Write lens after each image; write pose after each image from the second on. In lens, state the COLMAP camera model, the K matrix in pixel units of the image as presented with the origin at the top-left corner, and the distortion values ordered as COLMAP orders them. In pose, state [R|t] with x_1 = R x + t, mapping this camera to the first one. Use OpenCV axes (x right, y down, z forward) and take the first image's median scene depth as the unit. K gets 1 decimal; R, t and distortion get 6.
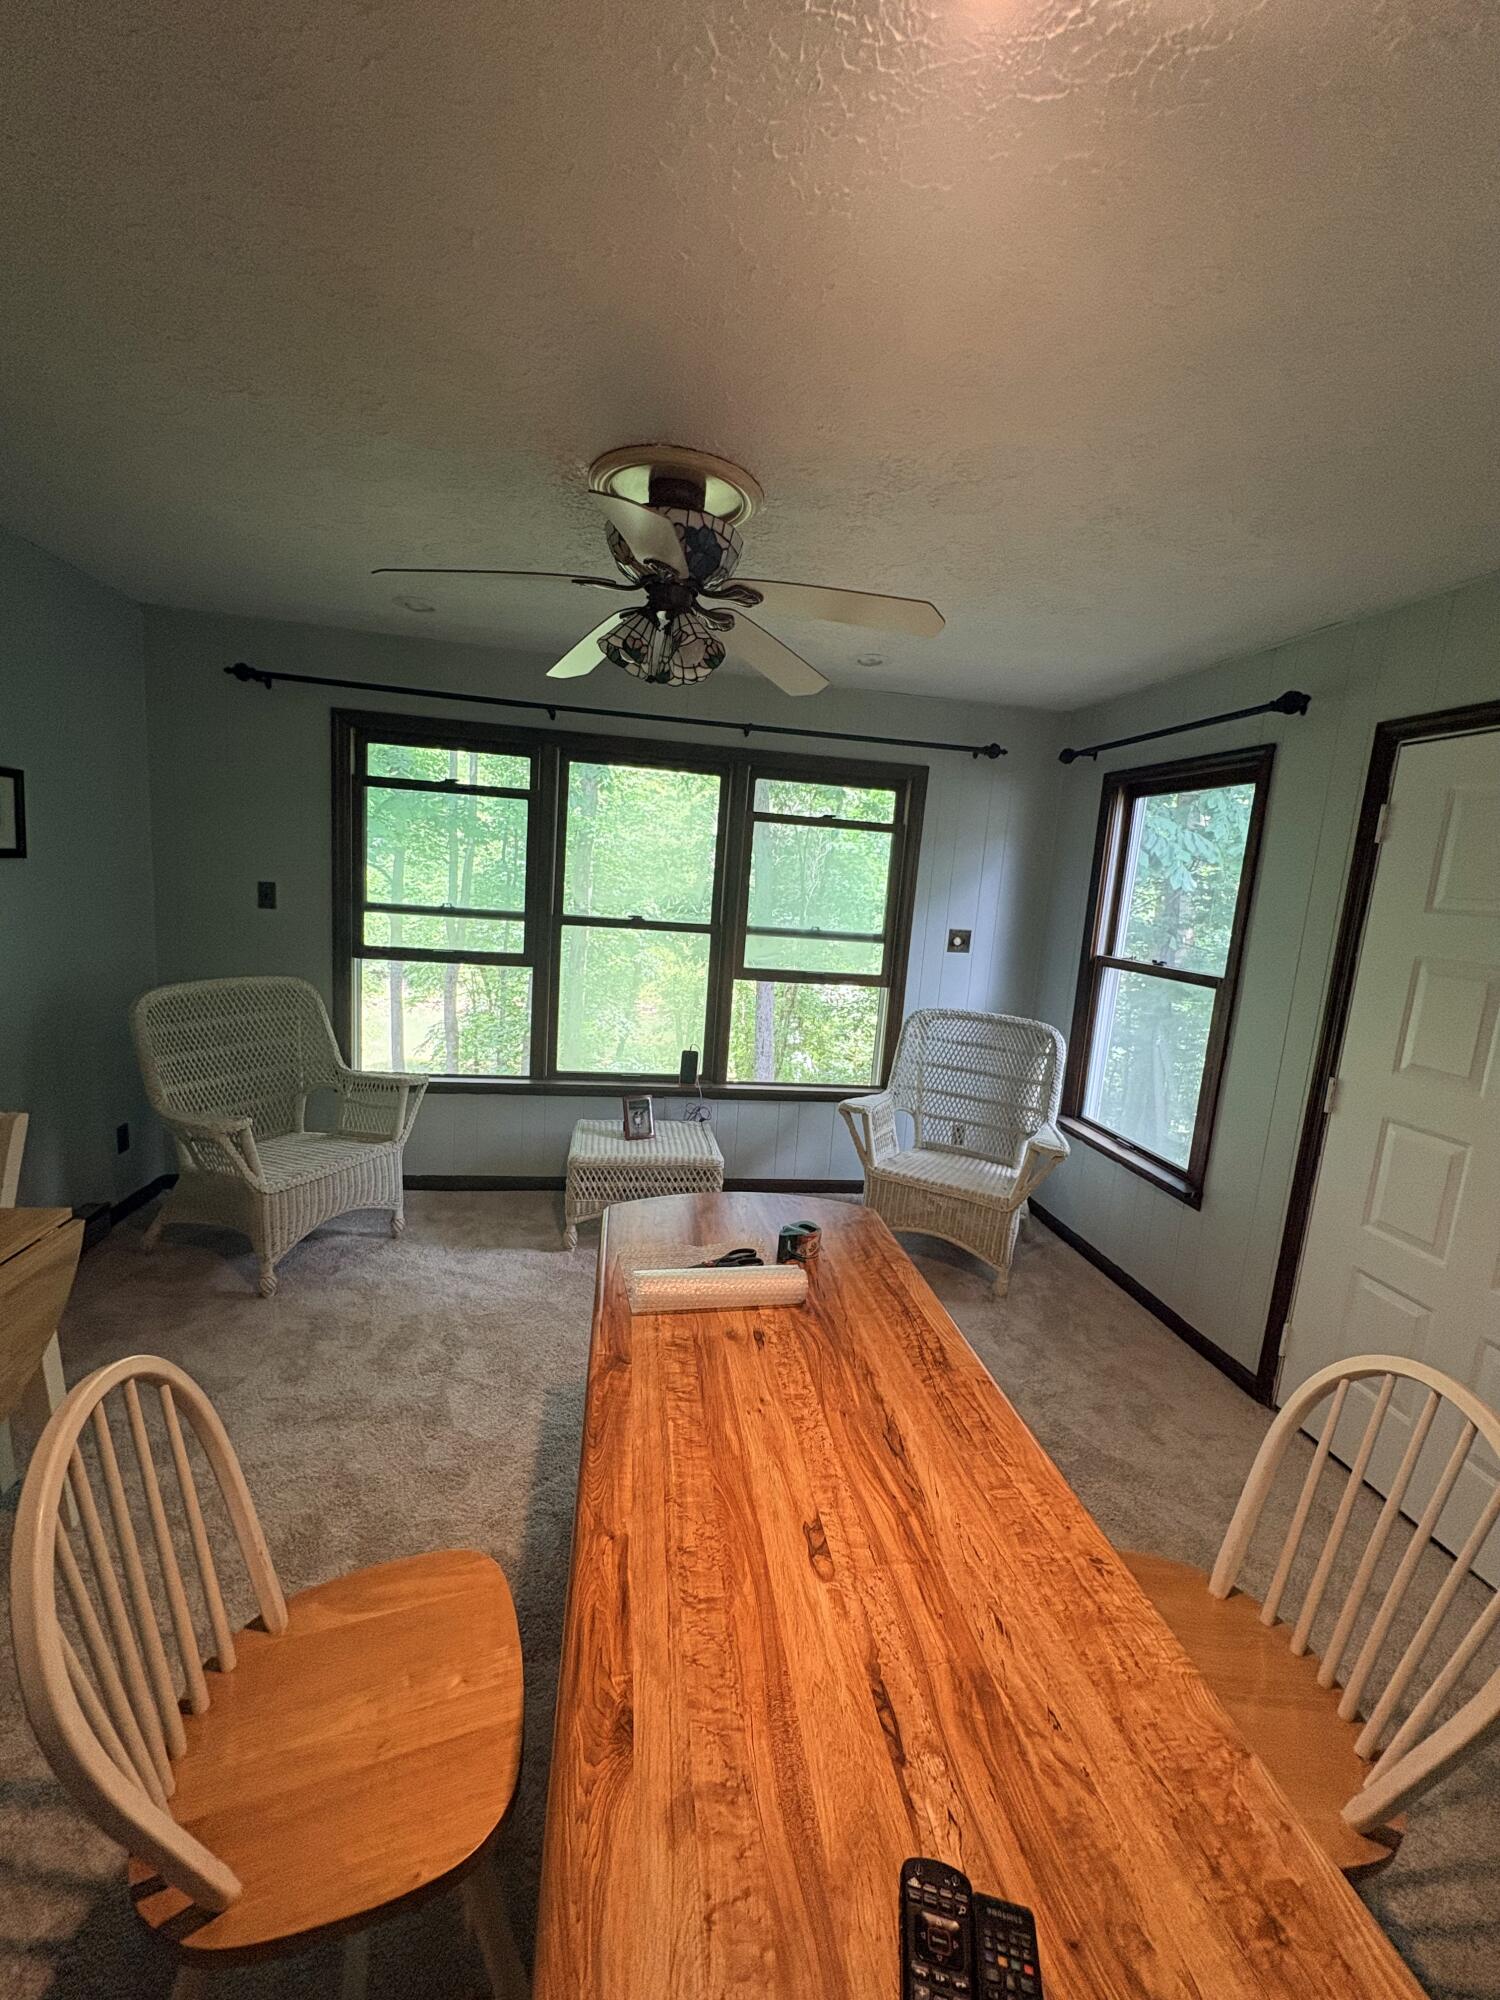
lens RADIAL K [[794.0, 0, 749.8], [0, 794.0, 1000.3], [0, 0, 1]] dist [-0.002248, 0.001258]
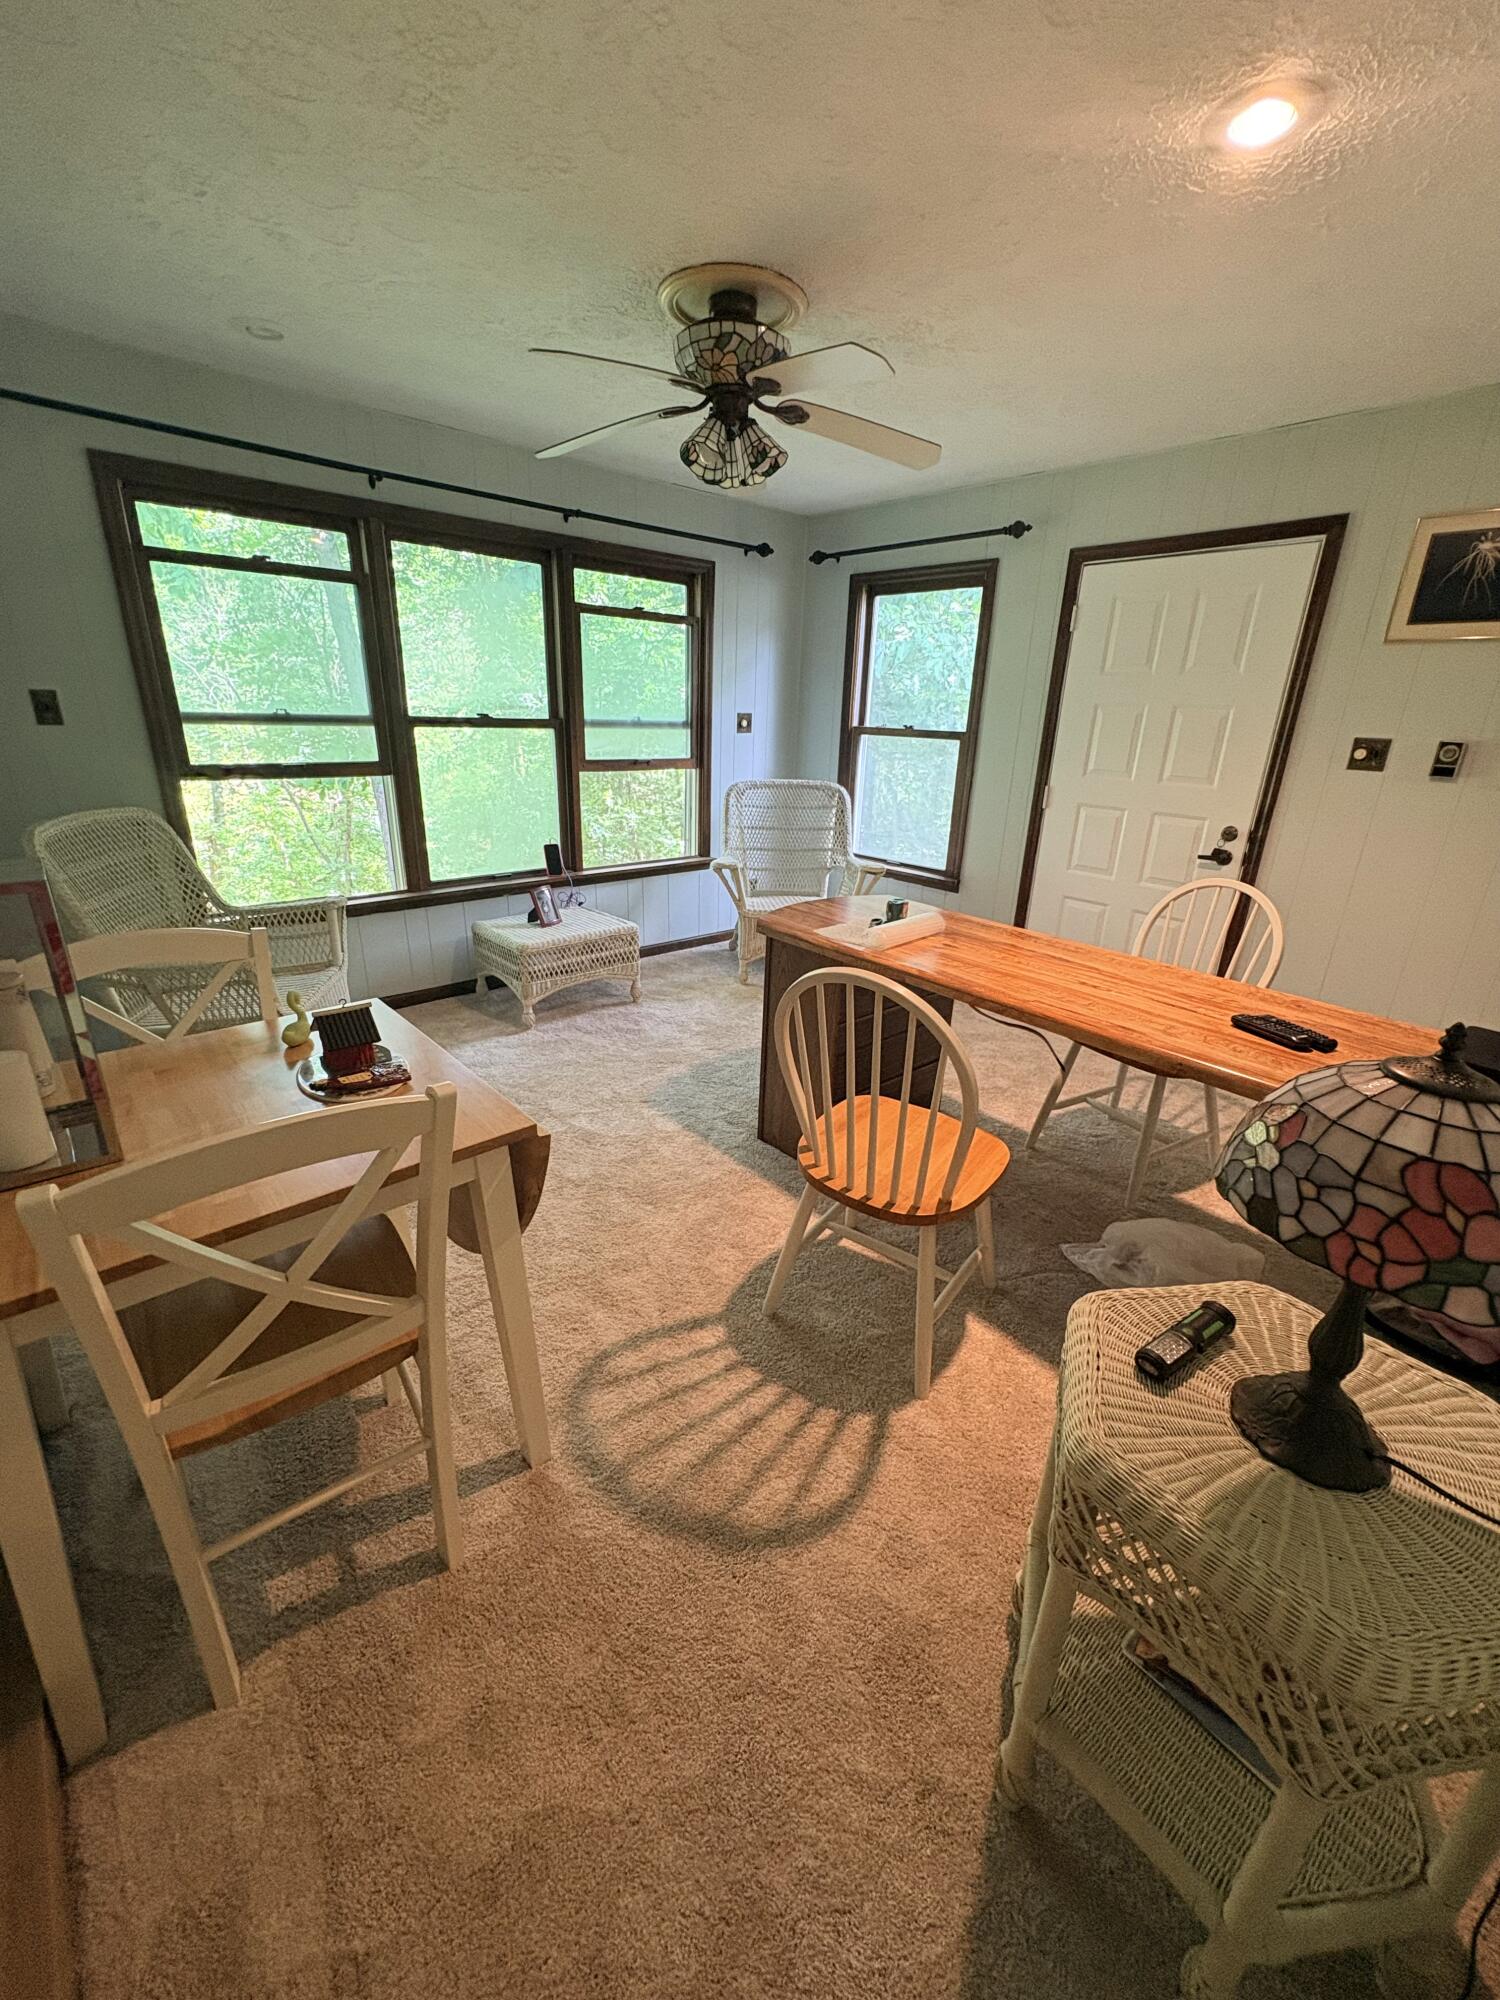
lens RADIAL K [[794.0, 0, 748.3], [0, 794.0, 1001.5], [0, 0, 1]] dist [-0.002248, 0.001258]
pose [[0.841462, -0.229244, 0.489274, -0.459382], [0.111393, 0.959682, 0.258073, 0.021992], [-0.528709, -0.162656, 0.833072, -0.074268]]
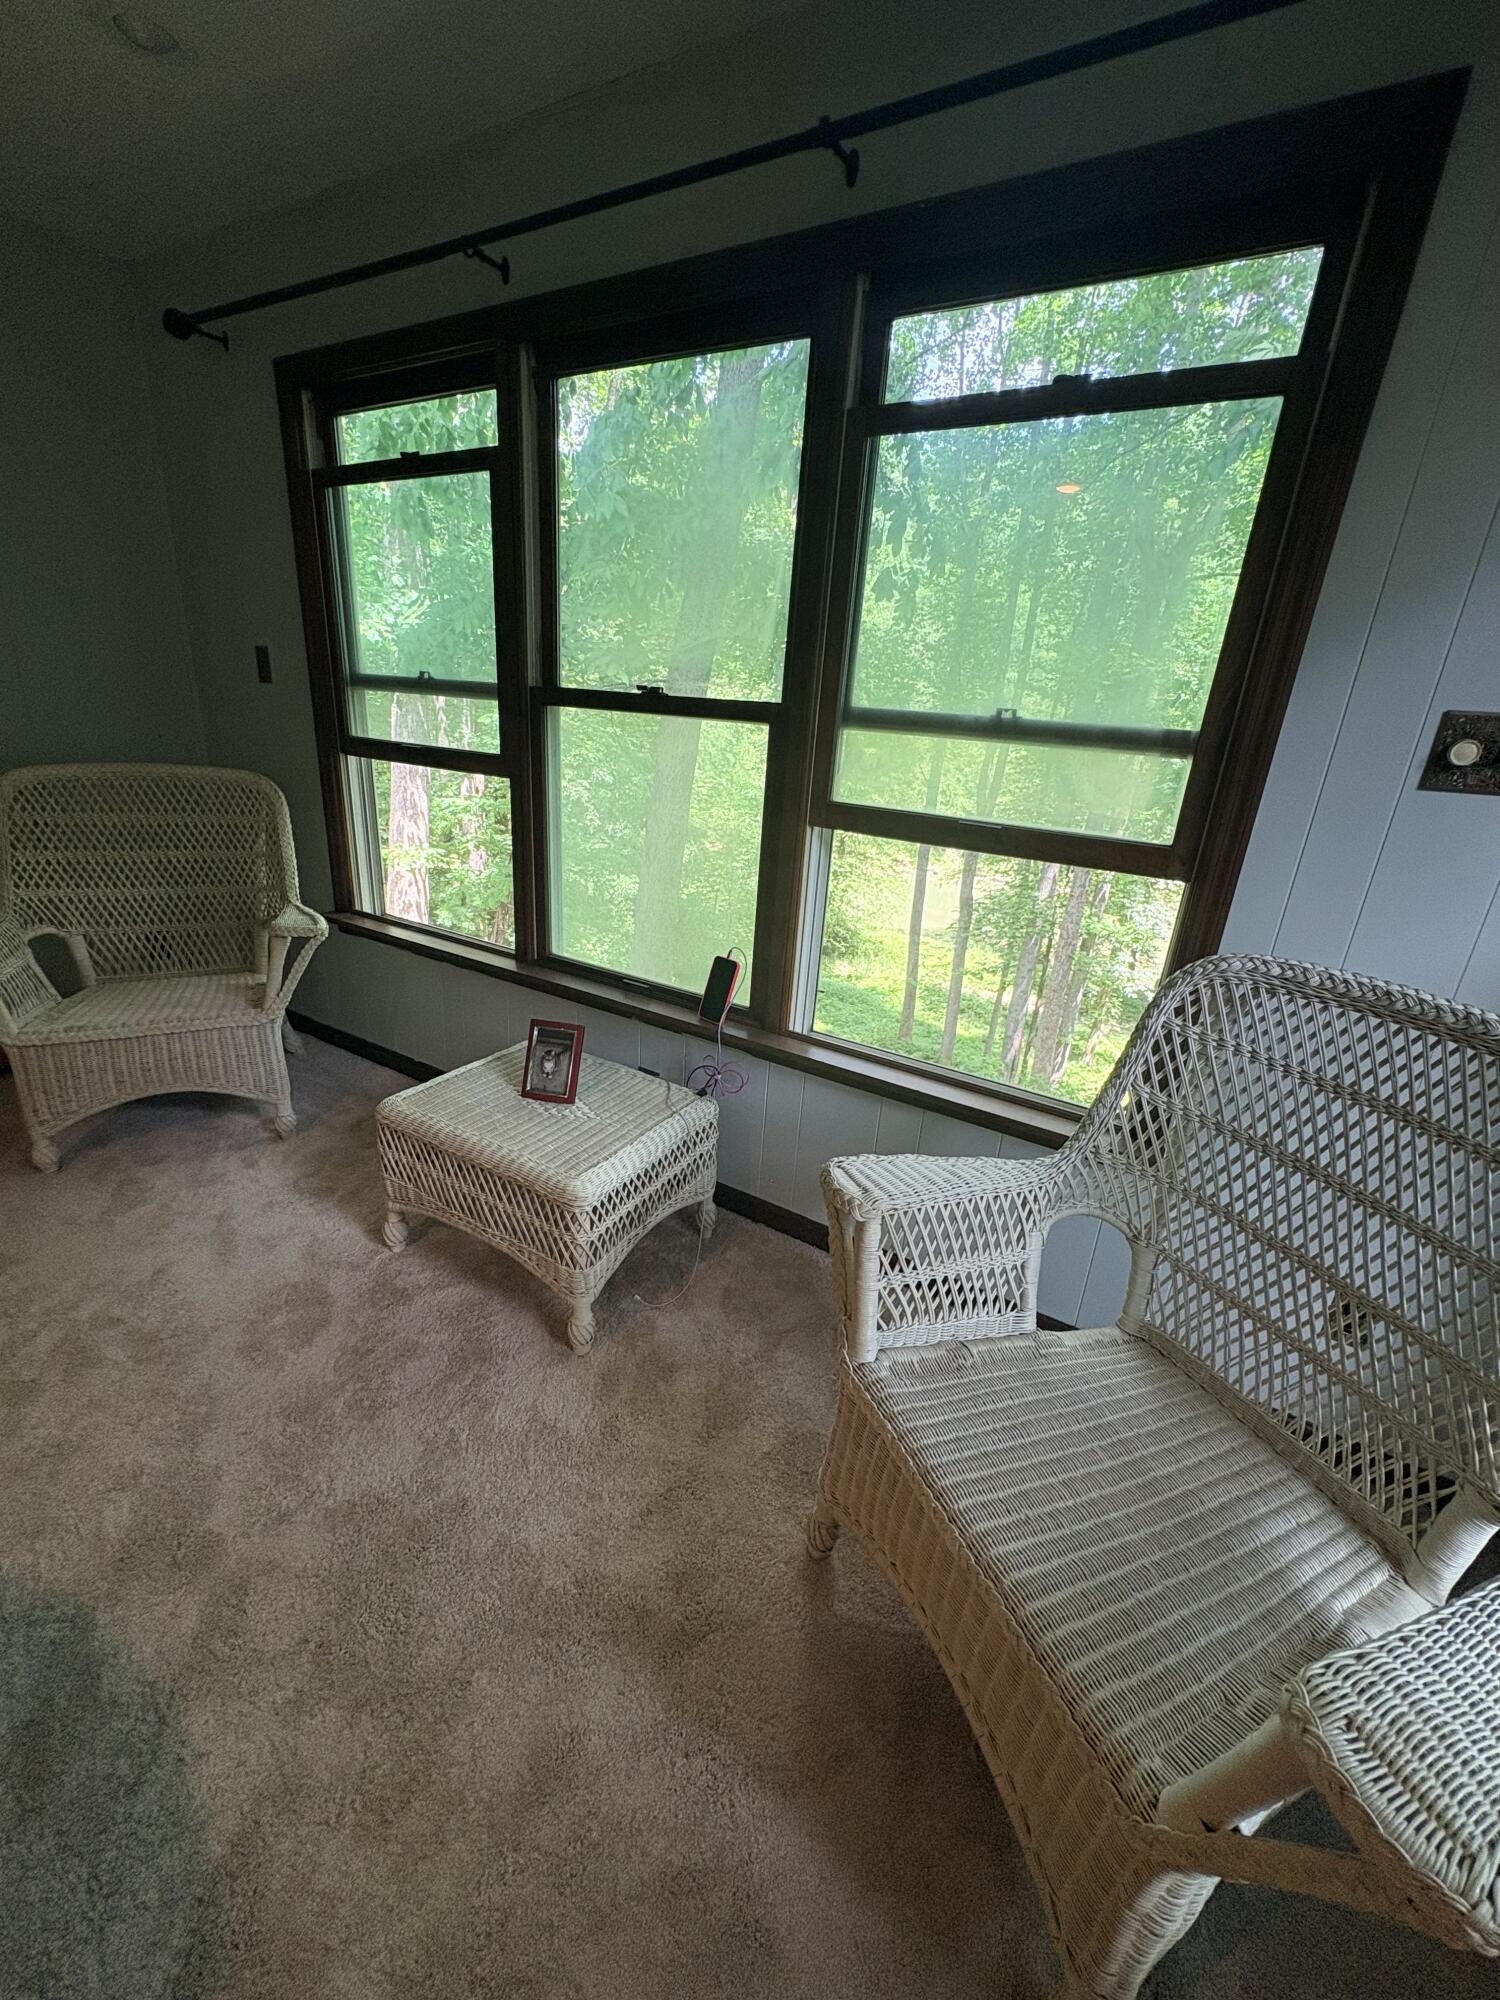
lens RADIAL K [[794.0, 0, 753.6], [0, 794.0, 1002.7], [0, 0, 1]] dist [-0.002248, 0.001258]
pose [[0.770860, 0.205012, -0.603113, 0.282012], [-0.110158, 0.975433, 0.190774, -0.011143], [0.627407, -0.080622, 0.774506, 0.655104]]
